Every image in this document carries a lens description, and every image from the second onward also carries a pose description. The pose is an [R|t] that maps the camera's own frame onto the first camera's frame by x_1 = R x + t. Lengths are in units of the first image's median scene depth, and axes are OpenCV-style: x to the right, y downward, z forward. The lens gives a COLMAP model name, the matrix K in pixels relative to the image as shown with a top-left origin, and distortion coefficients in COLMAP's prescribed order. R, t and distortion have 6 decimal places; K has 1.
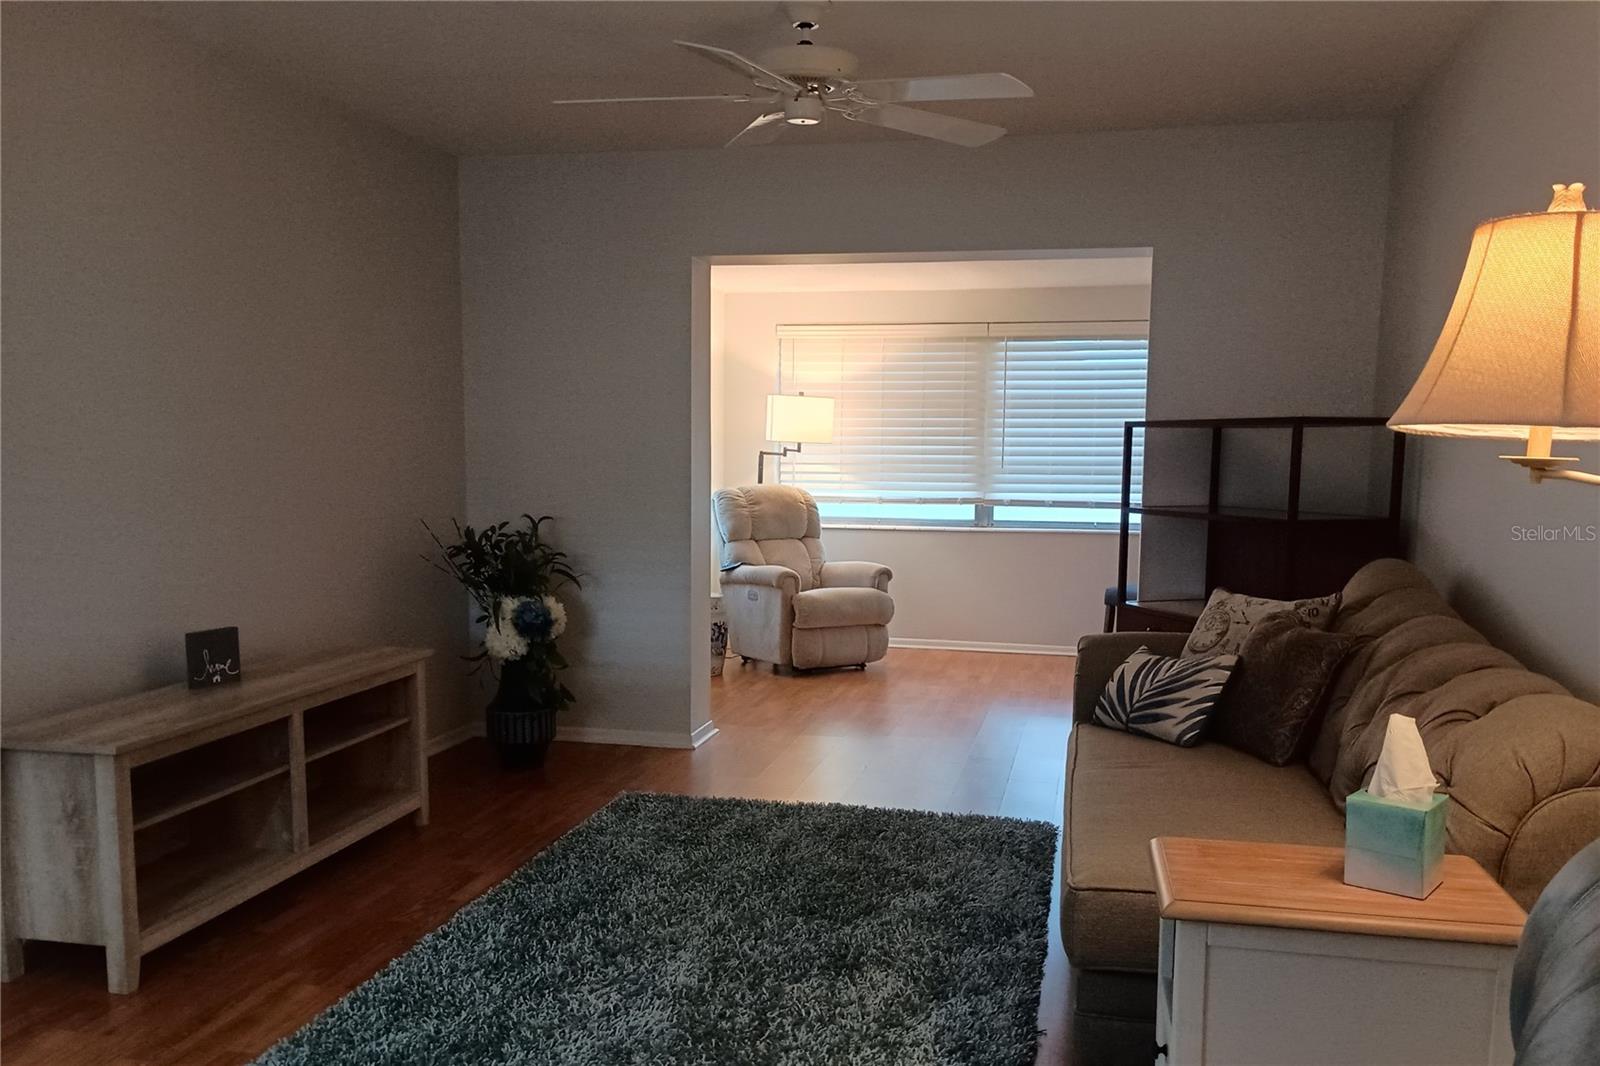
lens RADIAL K [[1331.5, 0, 802.4], [0, 1331.5, 534.8], [0, 0, 1]] dist [-0.007858, -0.002358]
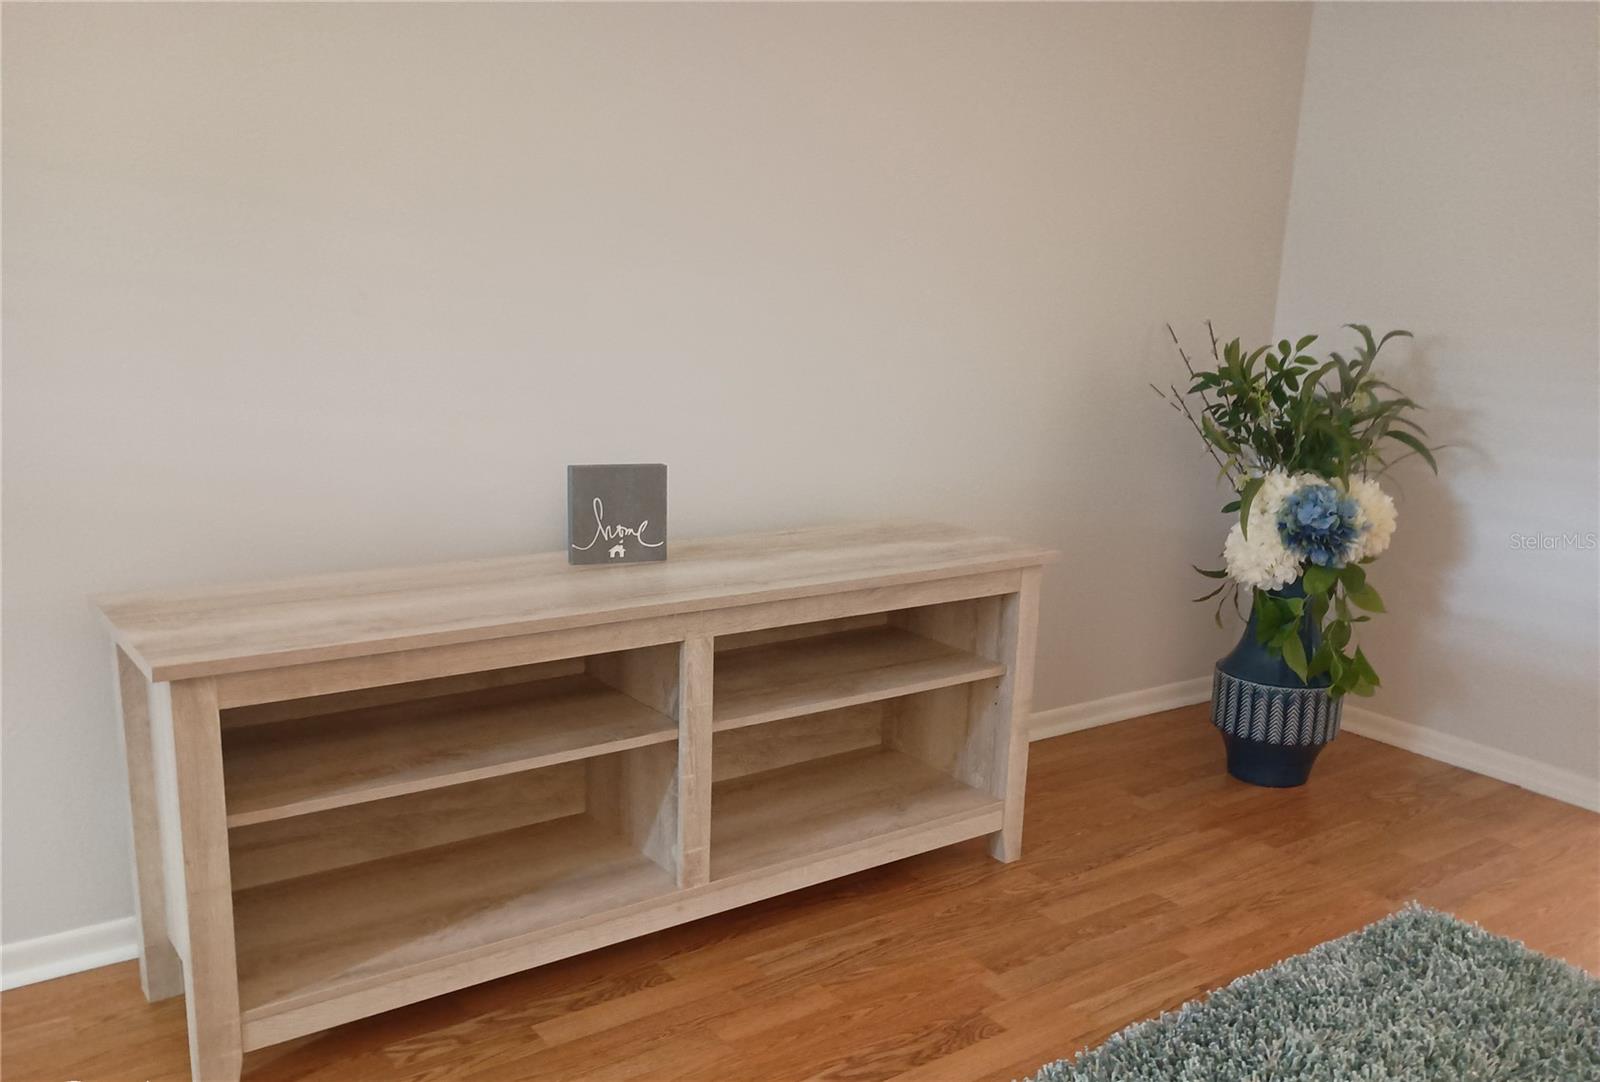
lens RADIAL K [[1335.8, 0, 800.1], [0, 1335.8, 602.5], [0, 0, 1]] dist [0.030009, -0.010470]
pose [[0.749037, 0.175344, -0.638904, -0.010017], [-0.076471, 0.980778, 0.179516, 0.017015], [0.658100, -0.085607, 0.748048, 0.501657]]
